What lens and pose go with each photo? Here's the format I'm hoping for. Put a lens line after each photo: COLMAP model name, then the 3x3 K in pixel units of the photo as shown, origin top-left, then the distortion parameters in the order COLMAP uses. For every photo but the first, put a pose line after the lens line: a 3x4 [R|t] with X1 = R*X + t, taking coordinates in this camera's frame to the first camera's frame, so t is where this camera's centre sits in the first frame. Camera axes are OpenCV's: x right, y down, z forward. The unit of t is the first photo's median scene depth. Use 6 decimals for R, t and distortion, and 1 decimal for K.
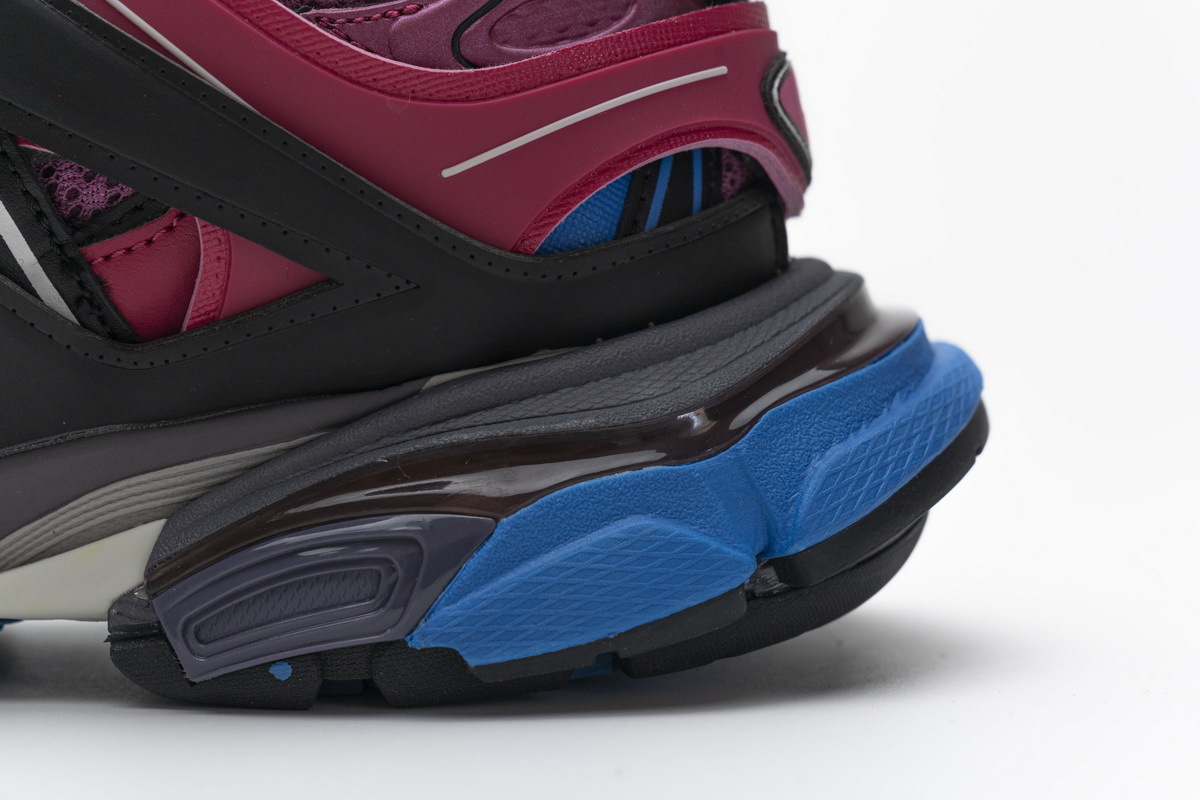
lens RADIAL K [[2260.2, 0, 595.6], [0, 2260.2, 400.5], [0, 0, 1]] dist [0.004663, 0.000000]
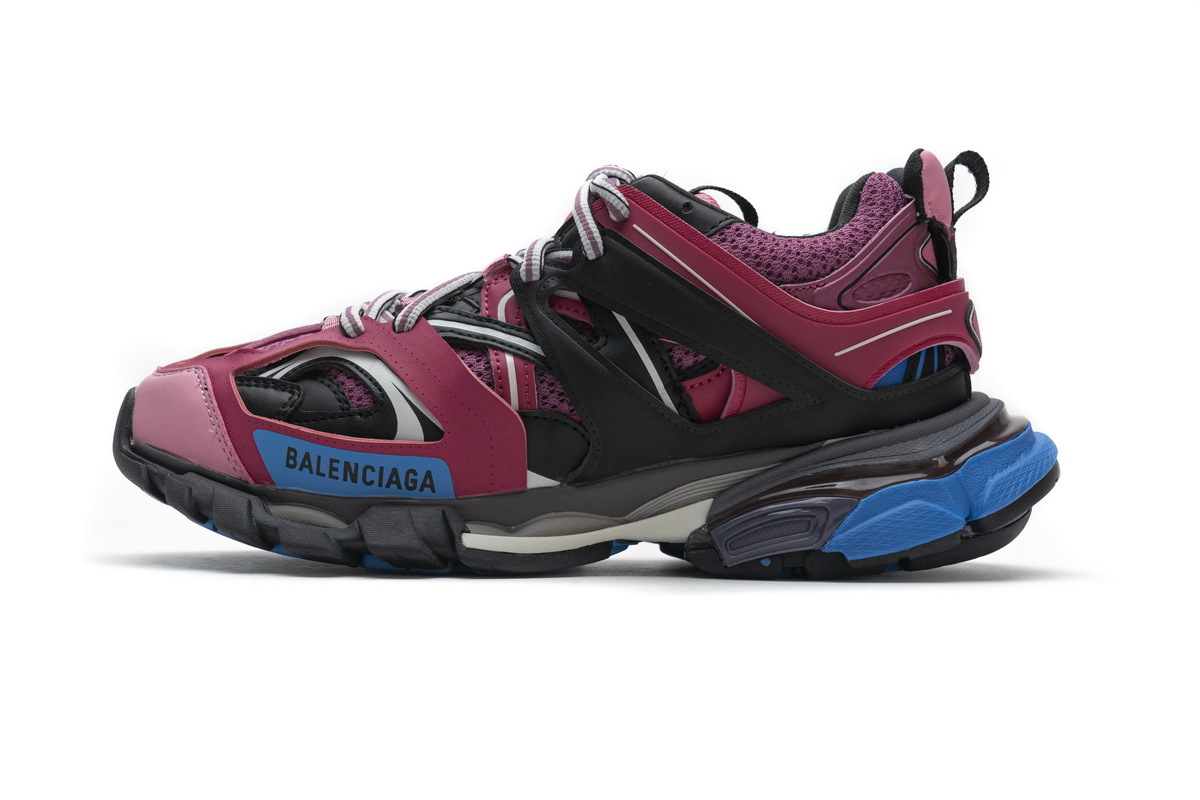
lens RADIAL K [[2260.2, 0, 577.6], [0, 2260.2, 395.3], [0, 0, 1]] dist [0.004663, 0.000000]
pose [[0.999737, 0.021499, -0.007952, -0.317496], [-0.021890, 0.998361, -0.052871, 0.073494], [0.006803, 0.053032, 0.998570, -1.366942]]
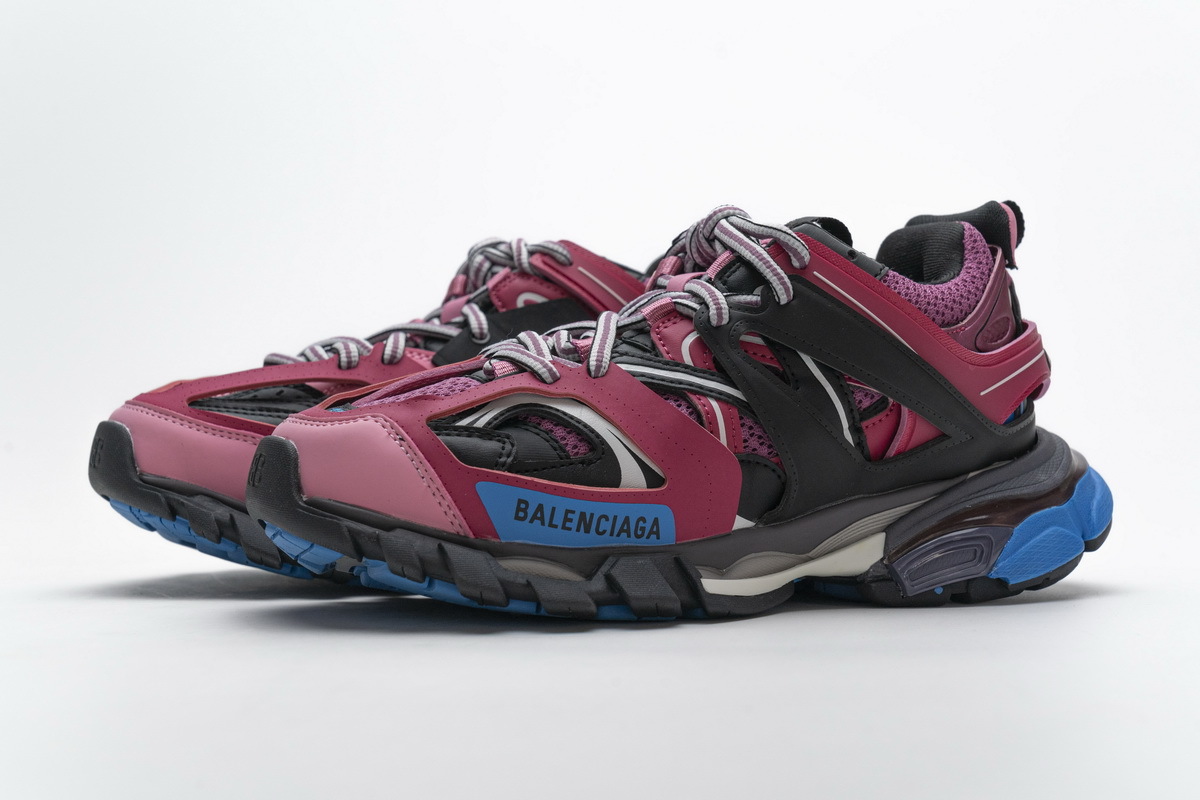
lens RADIAL K [[2252.7, 0, 600.8], [0, 2252.7, 397.1], [0, 0, 1]] dist [-0.008105, 0.000000]
pose [[0.891212, 0.004385, 0.453566, -1.600009], [0.016253, 0.999002, -0.041592, 0.002071], [-0.453296, 0.044439, 0.890251, -1.069843]]
